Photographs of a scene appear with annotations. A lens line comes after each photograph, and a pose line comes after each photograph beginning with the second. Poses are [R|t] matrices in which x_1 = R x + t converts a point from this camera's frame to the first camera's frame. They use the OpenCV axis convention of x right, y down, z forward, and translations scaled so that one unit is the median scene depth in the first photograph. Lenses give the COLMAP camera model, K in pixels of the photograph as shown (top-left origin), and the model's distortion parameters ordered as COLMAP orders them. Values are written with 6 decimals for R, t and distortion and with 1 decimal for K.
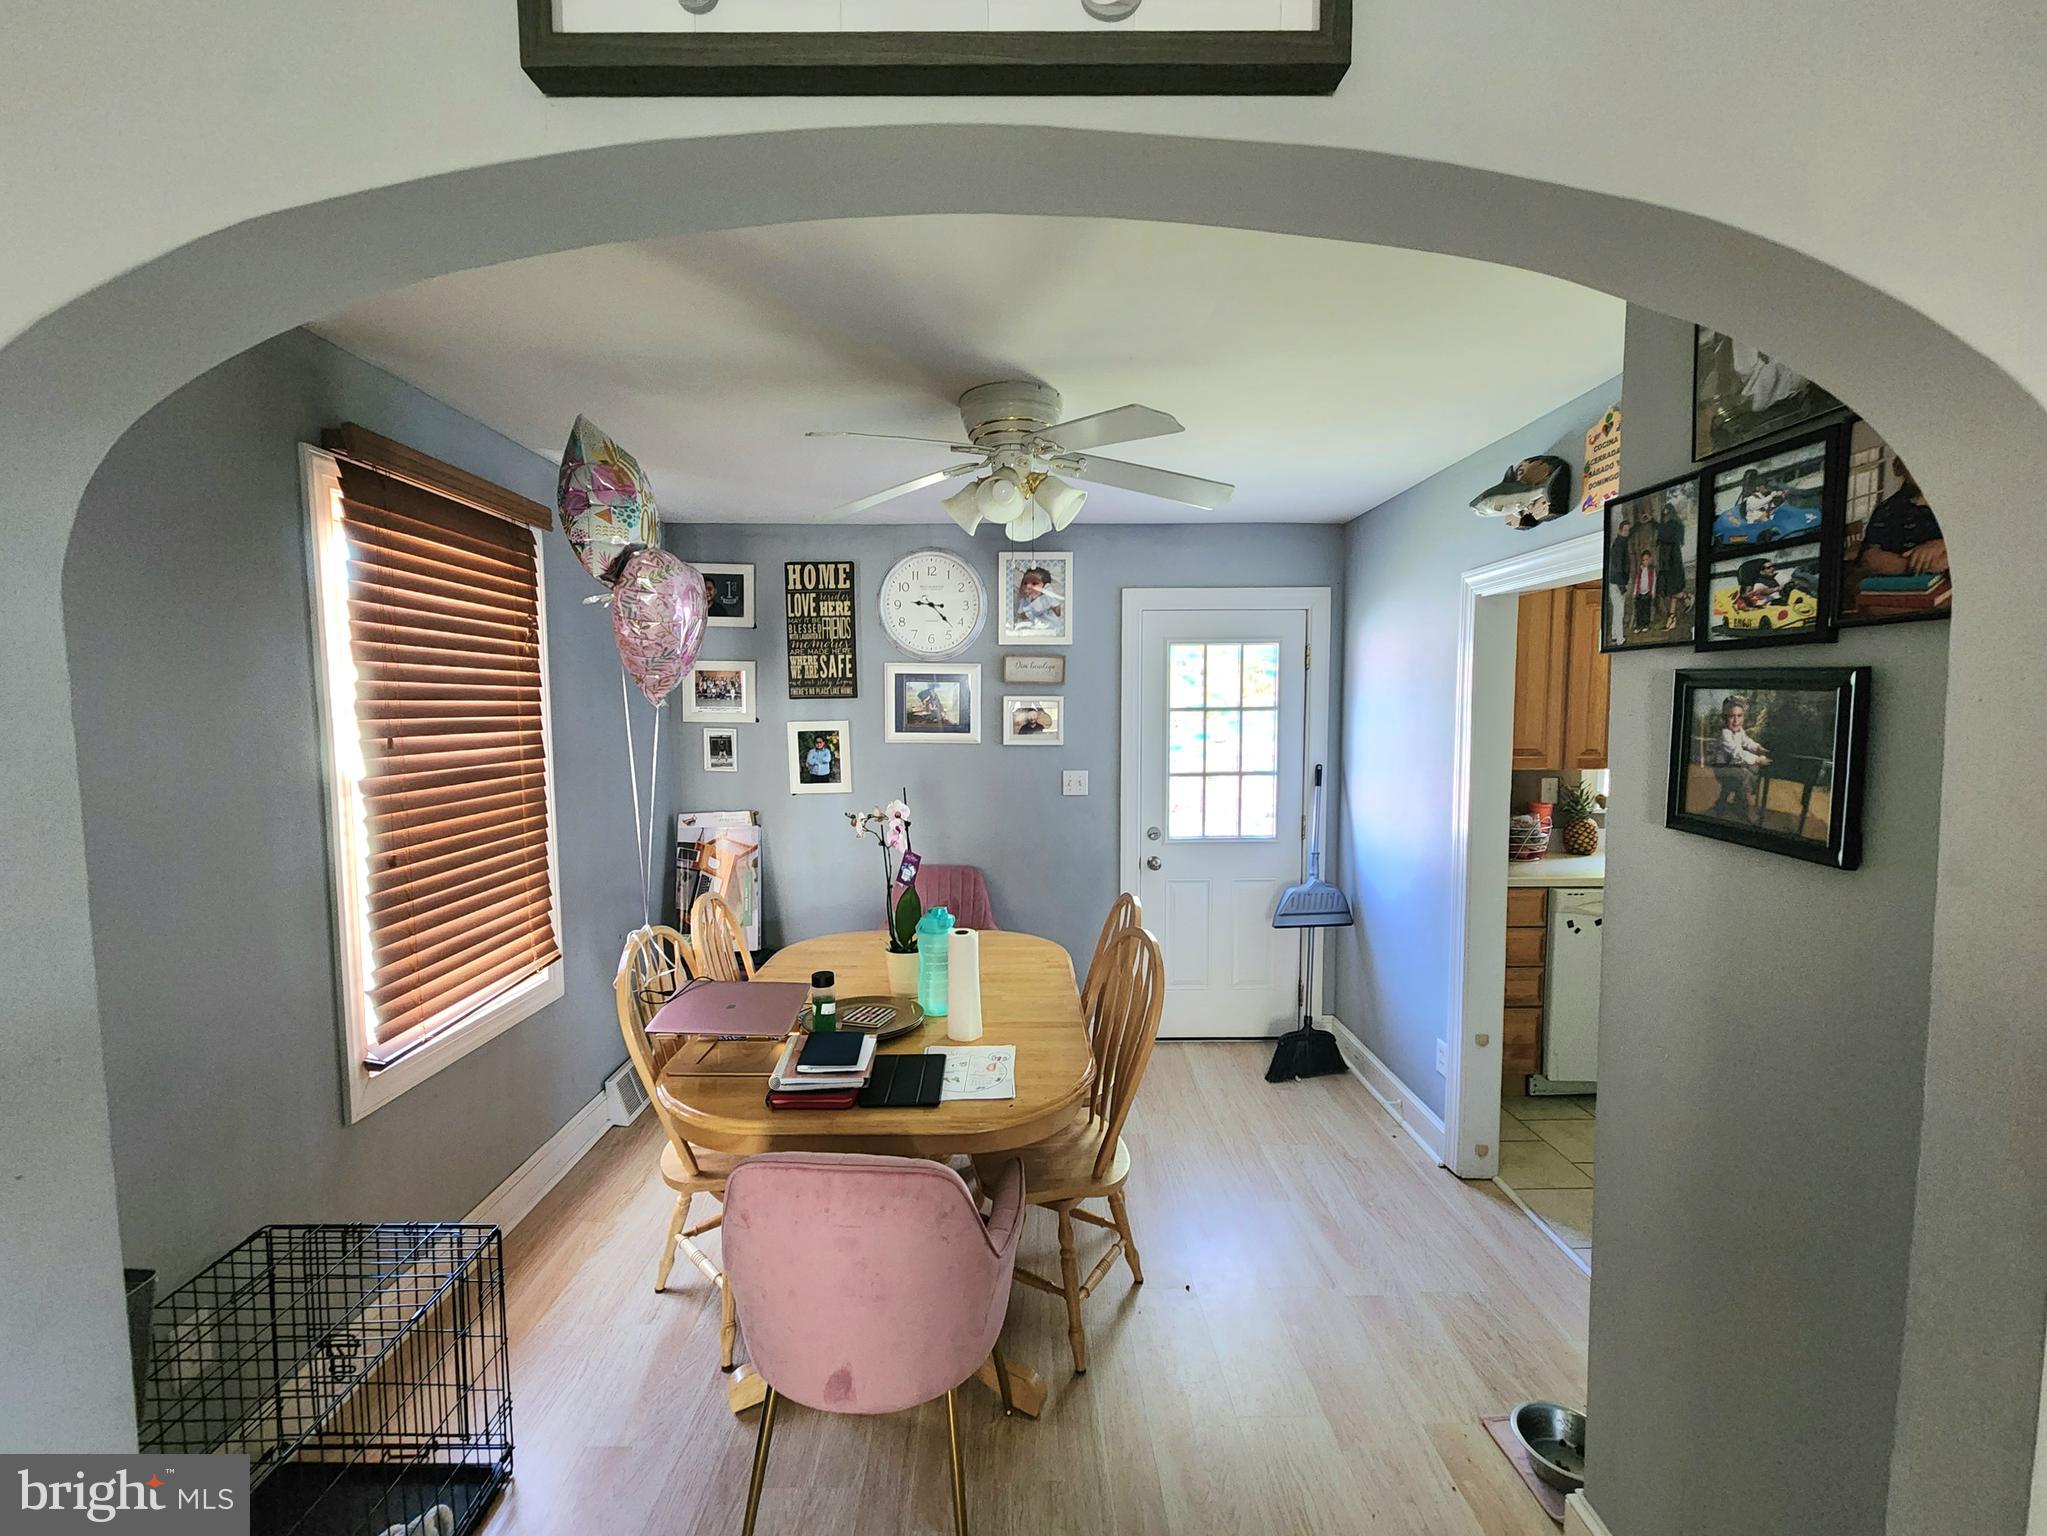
lens RADIAL K [[823.8, 0, 1008.5], [0, 823.8, 778.4], [0, 0, 1]] dist [0.001096, 0.000056]
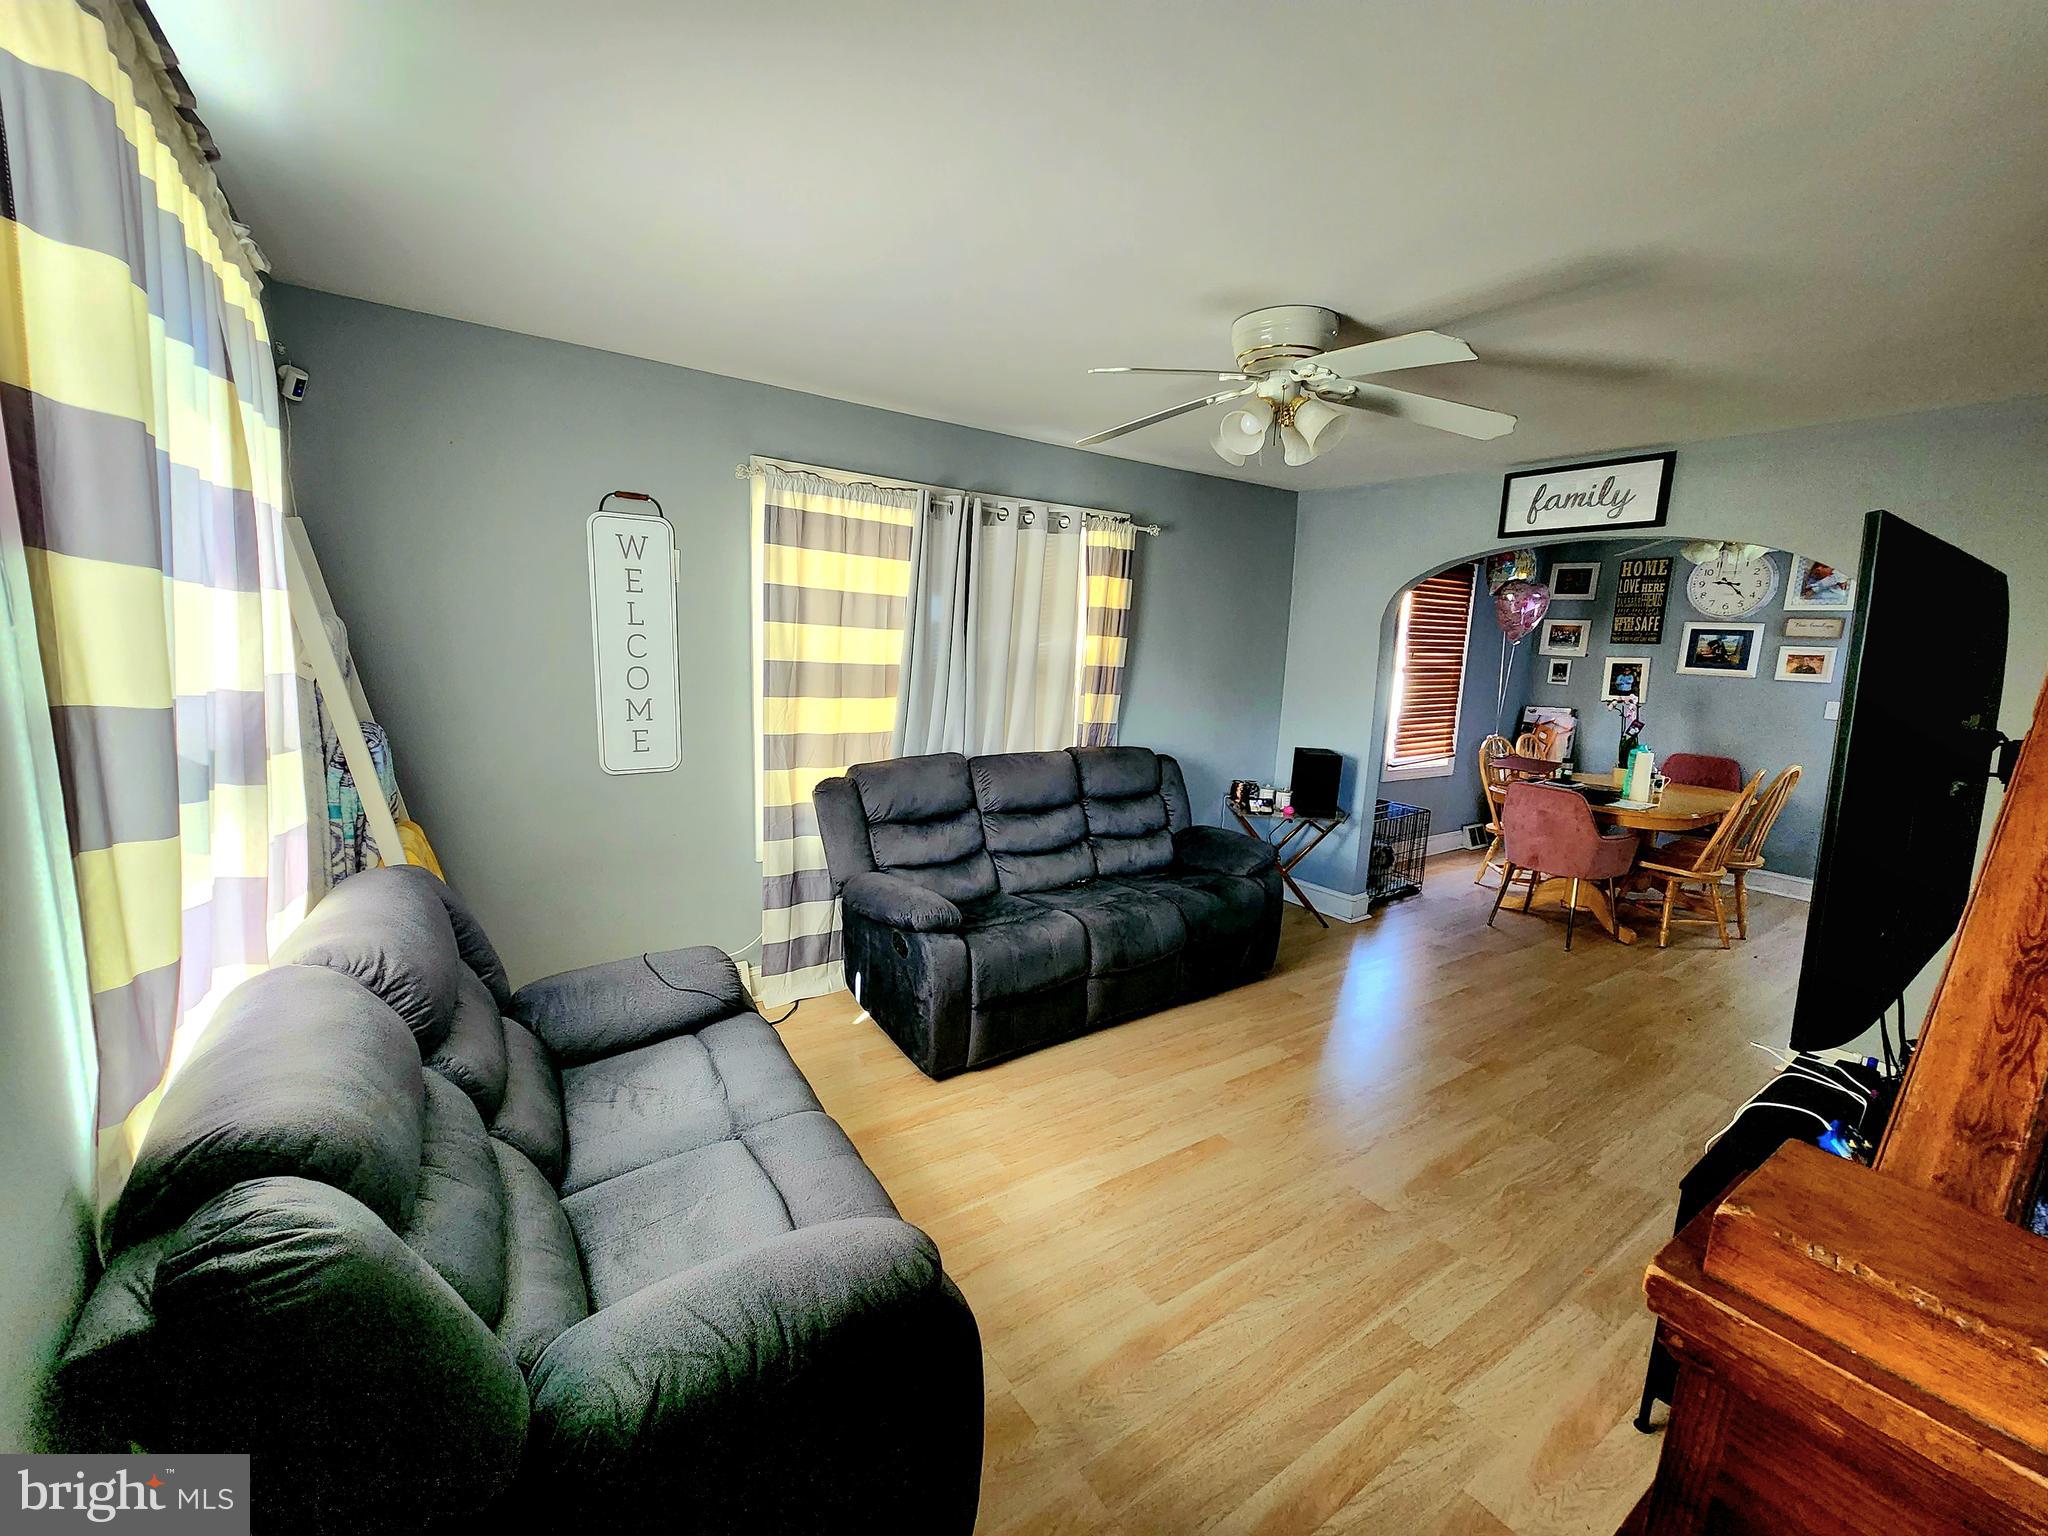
lens RADIAL K [[824.2, 0, 1006.4], [0, 824.2, 765.0], [0, 0, 1]] dist [0.001096, 0.000056]
pose [[0.552583, 0.153011, -0.819293, 0.461706], [-0.104882, 0.987955, 0.113771, 0.084409], [0.826833, 0.023061, 0.561975, -0.936476]]
